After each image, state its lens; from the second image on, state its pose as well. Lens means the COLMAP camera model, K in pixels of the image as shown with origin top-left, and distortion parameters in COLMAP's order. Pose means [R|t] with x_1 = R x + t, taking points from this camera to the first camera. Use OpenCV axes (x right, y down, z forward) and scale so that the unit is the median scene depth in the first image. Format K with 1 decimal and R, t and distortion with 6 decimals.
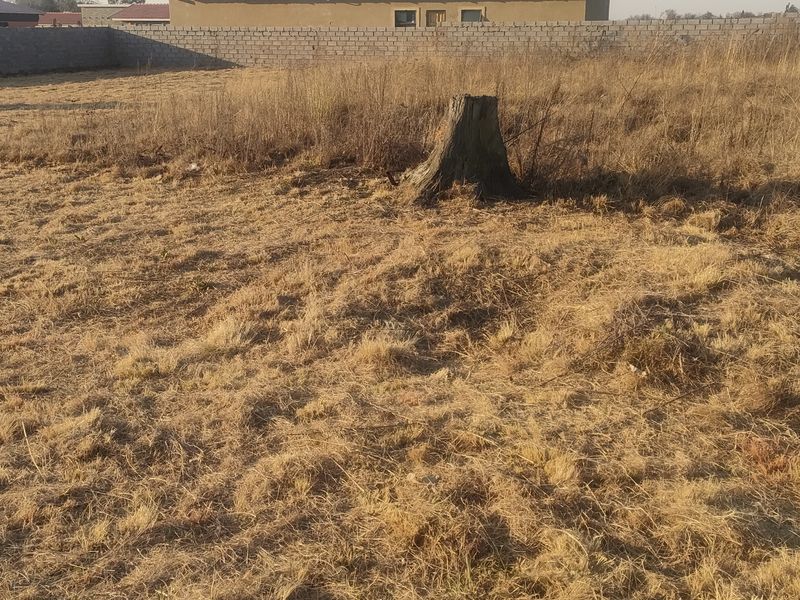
lens RADIAL K [[984.6, 0, 400.0], [0, 984.6, 300.0], [0, 0, 1]] dist [0.040045, 0.071027]
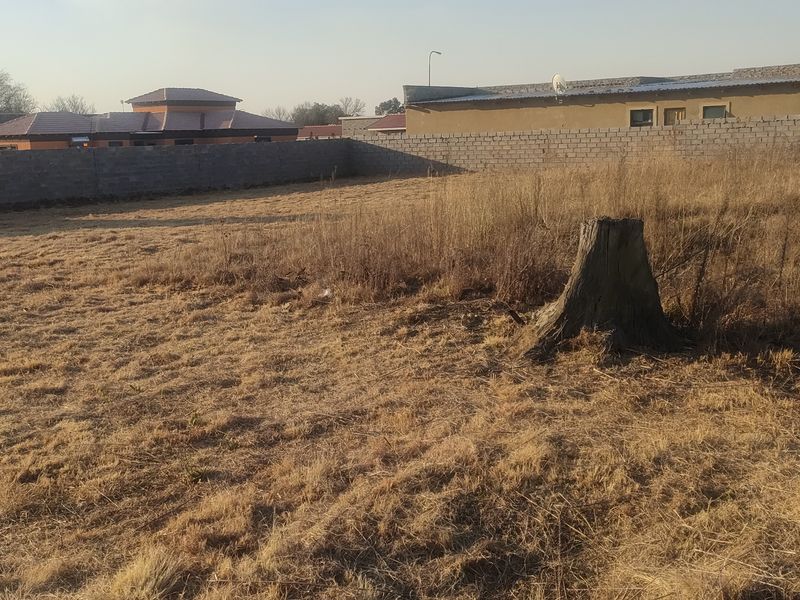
lens RADIAL K [[984.6, 0, 400.0], [0, 984.6, 300.0], [0, 0, 1]] dist [0.040045, 0.071027]
pose [[0.967285, 0.009805, -0.253504, 0.110833], [-0.034663, 0.994990, -0.093777, -0.062277], [0.251315, 0.099497, 0.962778, 0.203939]]
